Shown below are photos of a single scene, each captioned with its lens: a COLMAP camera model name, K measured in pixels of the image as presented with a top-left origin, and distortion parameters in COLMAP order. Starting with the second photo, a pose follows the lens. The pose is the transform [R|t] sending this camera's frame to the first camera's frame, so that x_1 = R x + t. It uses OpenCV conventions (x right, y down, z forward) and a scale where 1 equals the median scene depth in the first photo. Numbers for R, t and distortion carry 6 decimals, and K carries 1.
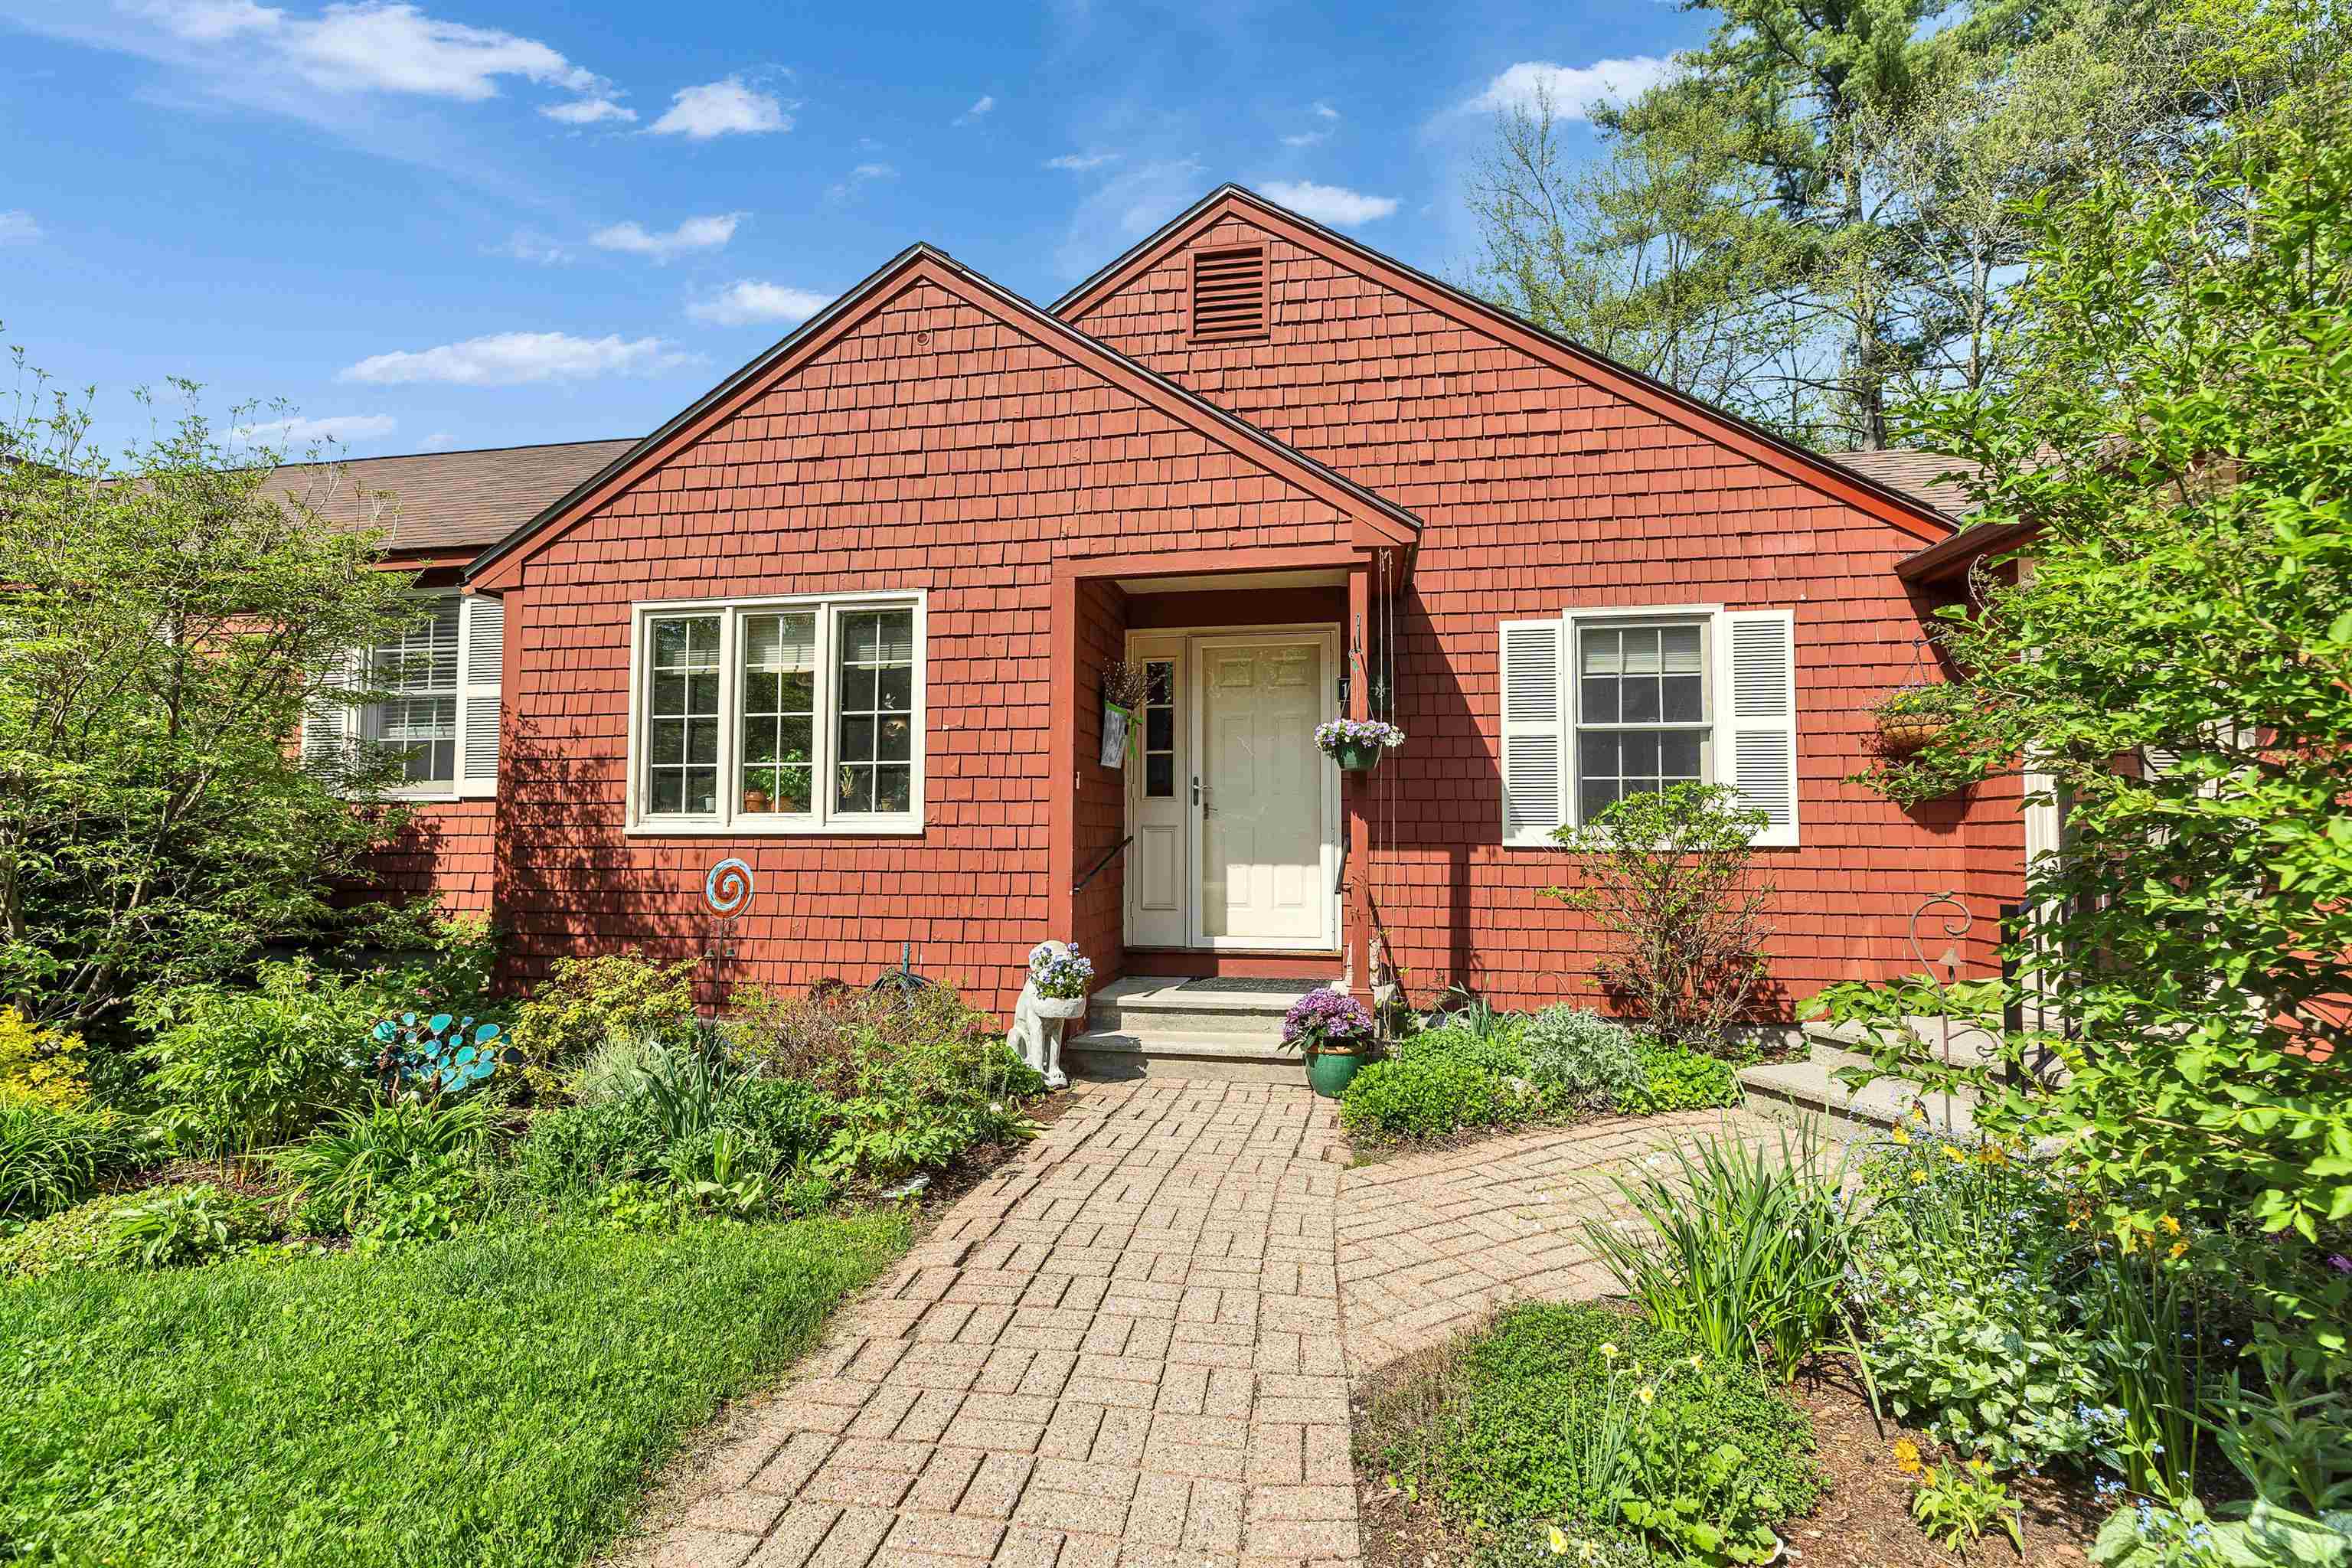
lens RADIAL K [[1052.3, 0, 1162.9], [0, 1052.3, 794.1], [0, 0, 1]] dist [0.007063, -0.001702]
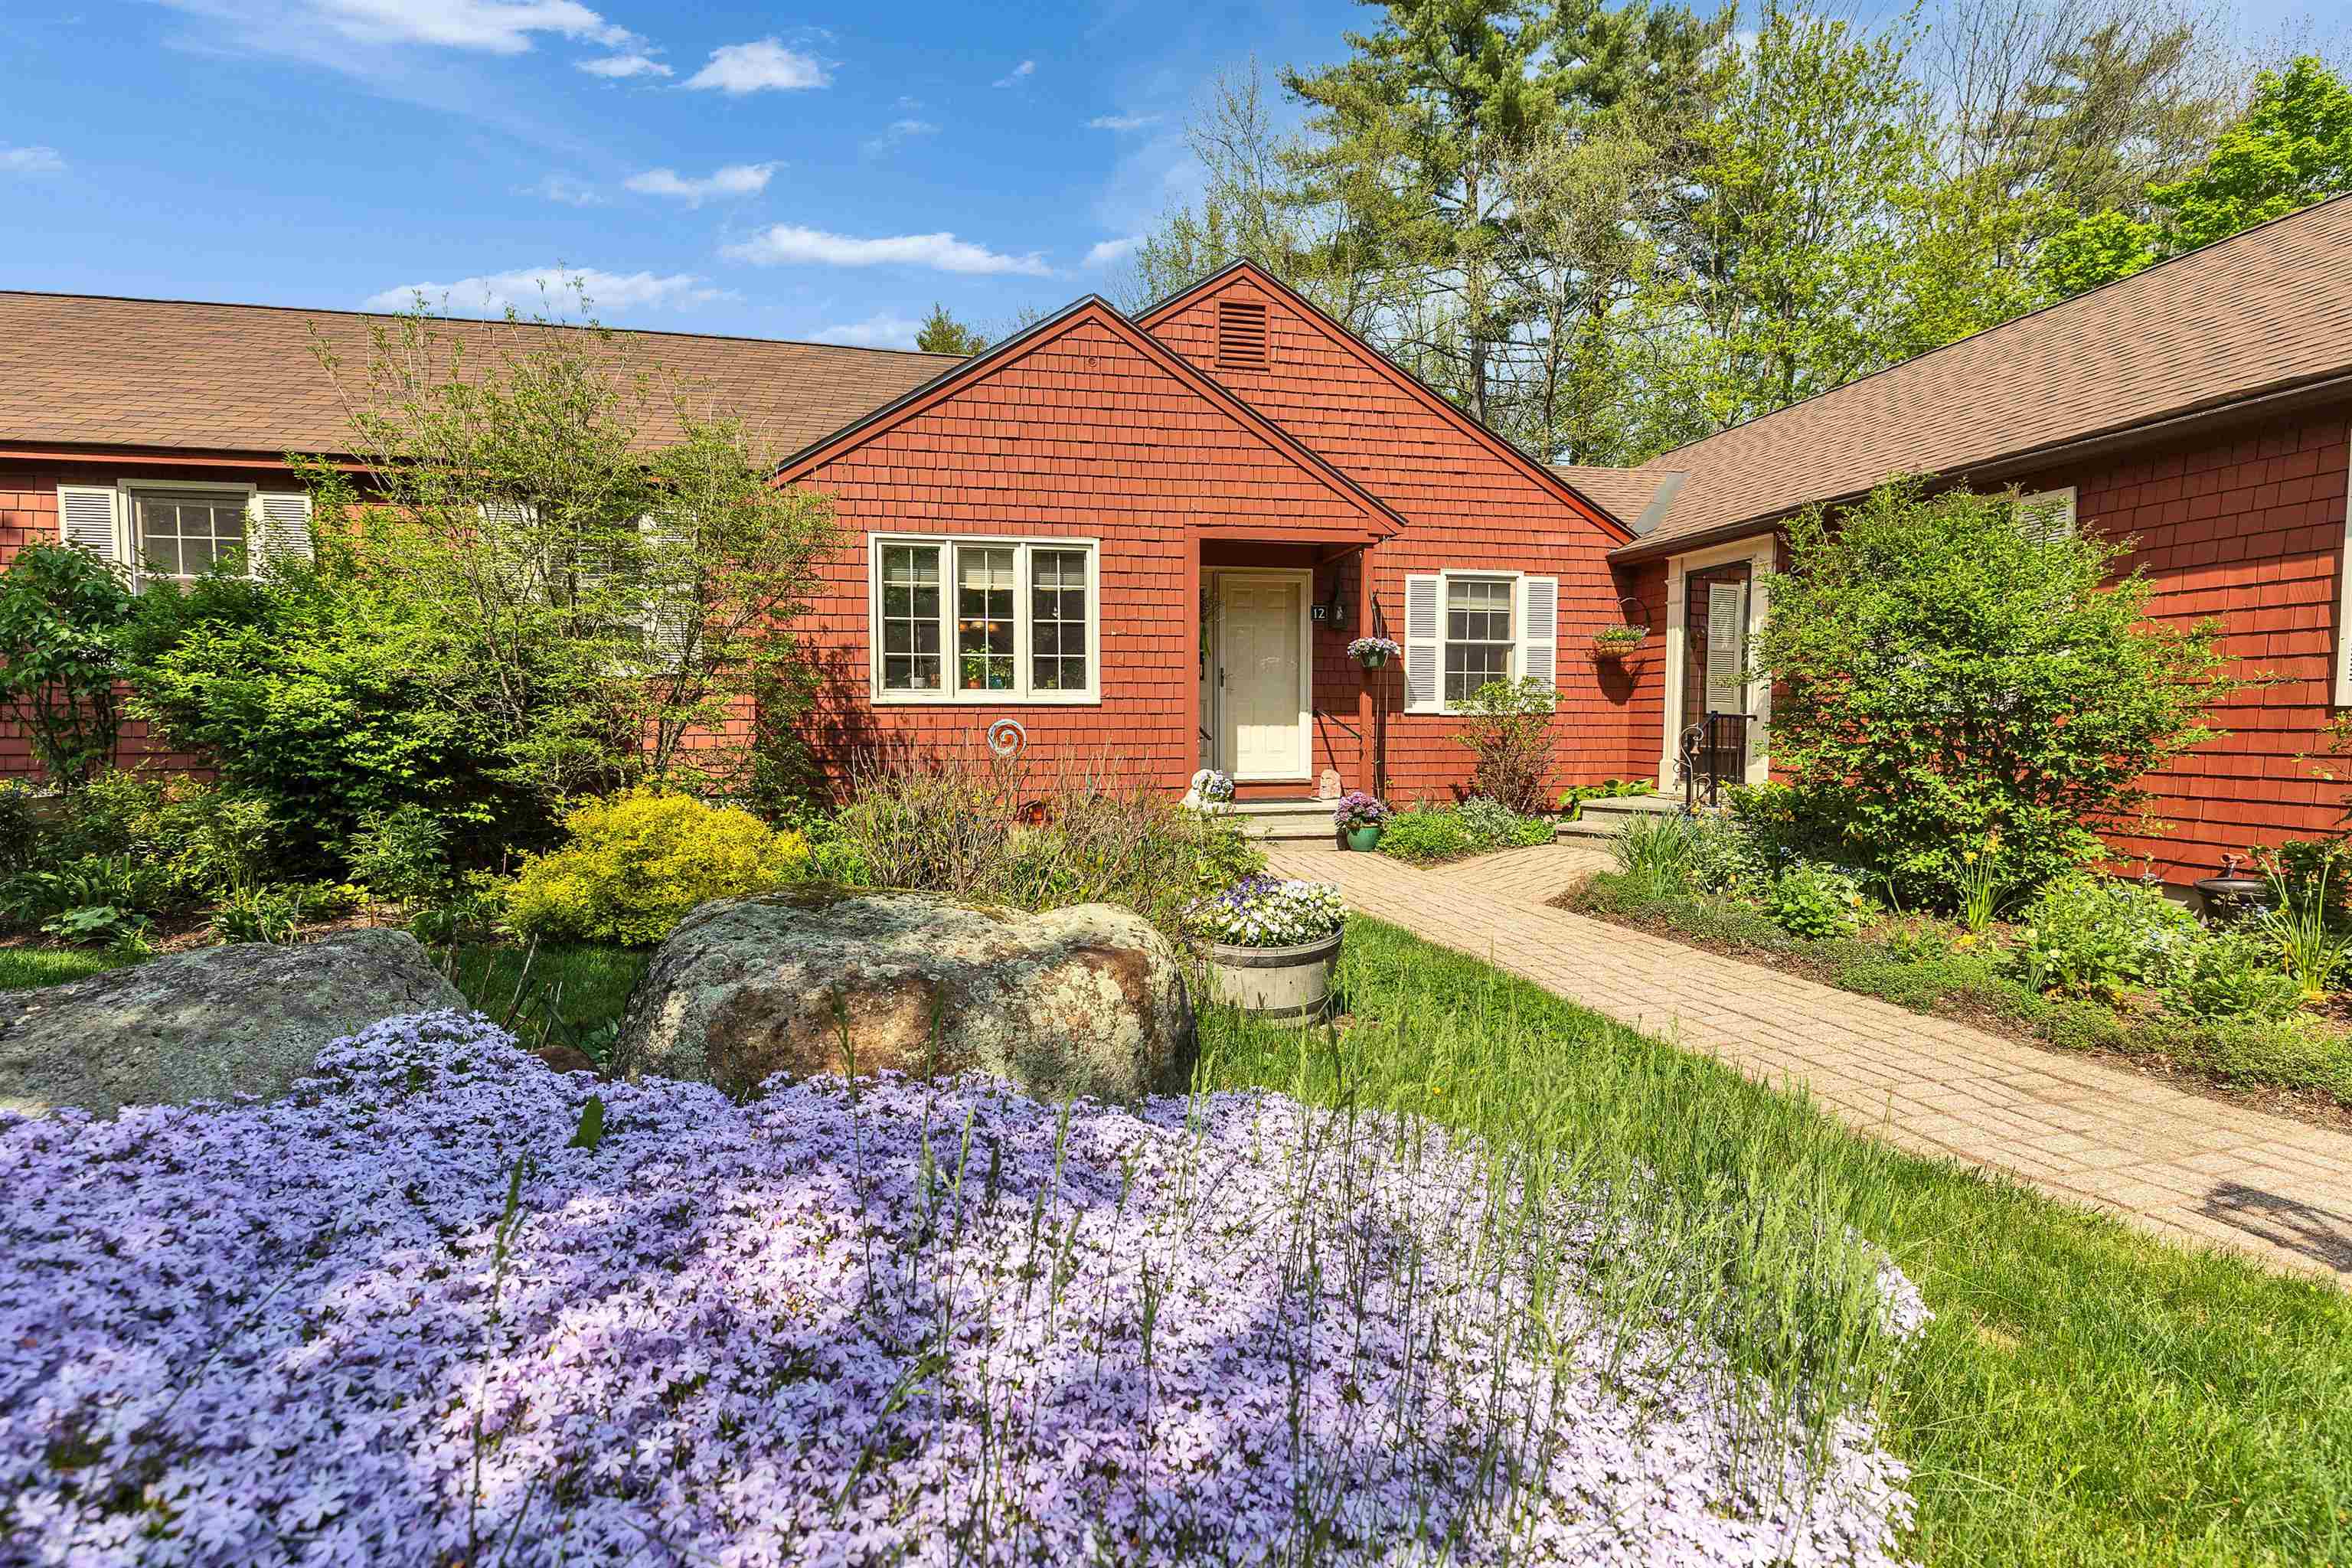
lens RADIAL K [[1052.3, 0, 1184.0], [0, 1052.3, 779.6], [0, 0, 1]] dist [0.007063, -0.001702]
pose [[0.931092, -0.022790, 0.364072, -0.628782], [-0.013235, 0.995279, 0.096150, -0.000878], [-0.364545, -0.094342, 0.926395, -0.428437]]
